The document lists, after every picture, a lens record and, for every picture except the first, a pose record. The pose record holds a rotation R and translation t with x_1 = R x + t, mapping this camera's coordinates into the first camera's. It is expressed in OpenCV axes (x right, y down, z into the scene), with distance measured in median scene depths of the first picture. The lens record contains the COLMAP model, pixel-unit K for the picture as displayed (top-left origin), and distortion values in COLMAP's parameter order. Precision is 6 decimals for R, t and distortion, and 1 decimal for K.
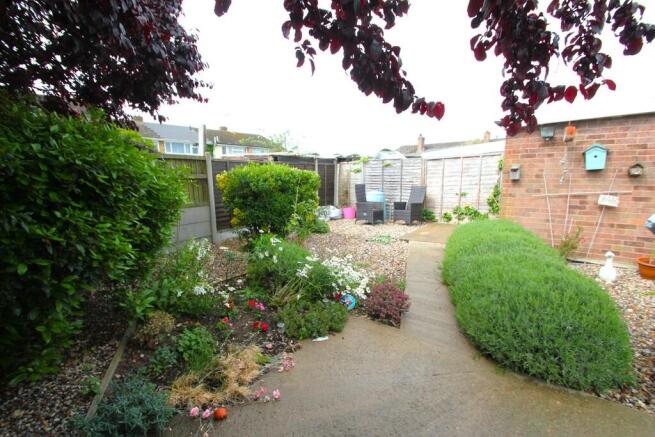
lens RADIAL K [[303.9, 0, 327.0], [0, 303.9, 230.5], [0, 0, 1]] dist [-0.003253, -0.013506]
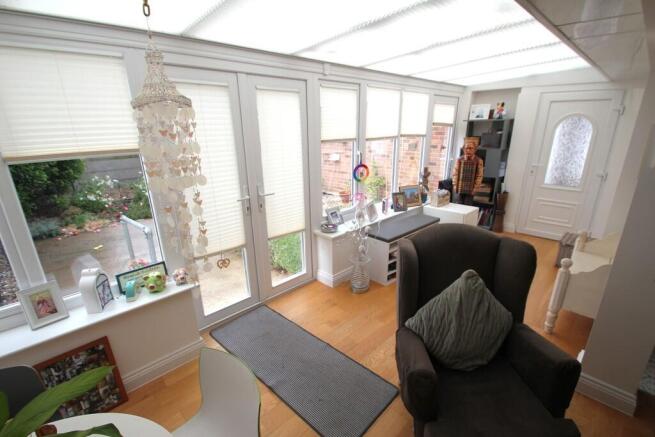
lens RADIAL K [[303.9, 0, 327.0], [0, 303.9, 230.5], [0, 0, 1]] dist [-0.003253, -0.013506]
pose [[0.996255, 0.031526, -0.080509, 1.018419], [-0.017853, 0.986095, 0.165219, 0.025604], [0.084598, -0.163163, 0.982965, -0.726705]]
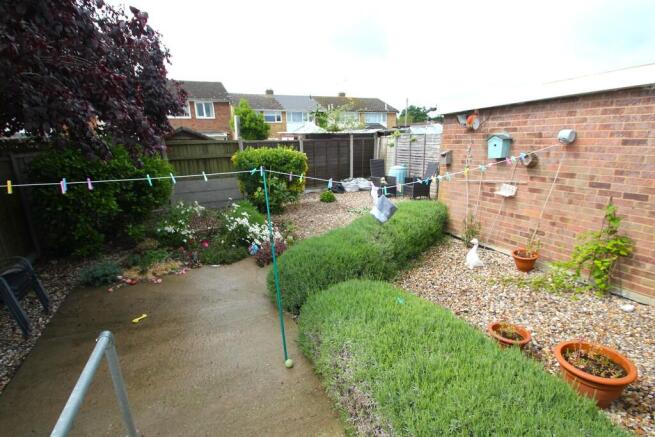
lens RADIAL K [[303.9, 0, 327.0], [0, 303.9, 230.5], [0, 0, 1]] dist [-0.003253, -0.013506]
pose [[0.912596, 0.107209, -0.394557, 0.783688], [-0.060106, 0.989704, 0.129900, -0.059425], [0.404421, -0.094831, 0.909643, -0.175269]]
